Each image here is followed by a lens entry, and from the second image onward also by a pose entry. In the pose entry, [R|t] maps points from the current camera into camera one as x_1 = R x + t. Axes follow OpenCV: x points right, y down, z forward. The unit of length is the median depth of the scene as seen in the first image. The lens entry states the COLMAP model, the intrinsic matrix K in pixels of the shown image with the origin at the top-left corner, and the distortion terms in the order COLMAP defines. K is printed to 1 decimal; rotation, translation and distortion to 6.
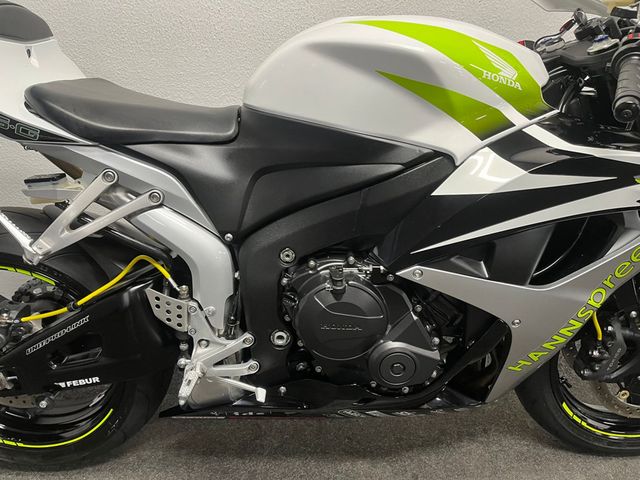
lens RADIAL K [[485.4, 0, 320.0], [0, 485.4, 240.0], [0, 0, 1]] dist [0.010442, -0.000655]
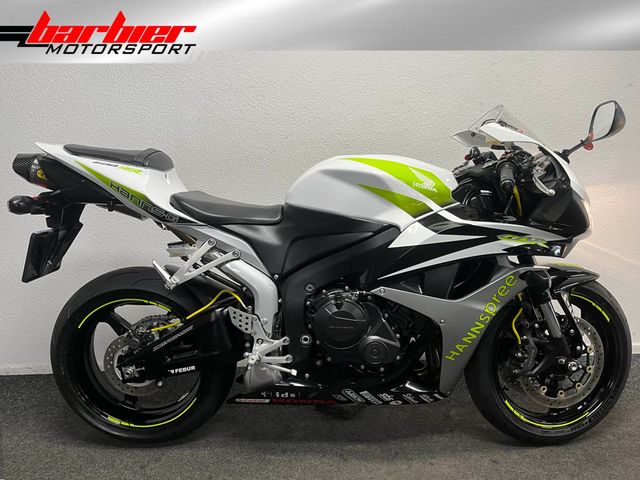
lens RADIAL K [[494.5, 0, 319.9], [0, 494.5, 268.6], [0, 0, 1]] dist [0.044892, 0.001763]
pose [[0.998760, -0.009768, -0.048822, 0.054622], [0.001461, 0.985896, -0.167353, 0.262136], [0.049768, 0.167074, 0.984687, -0.741238]]
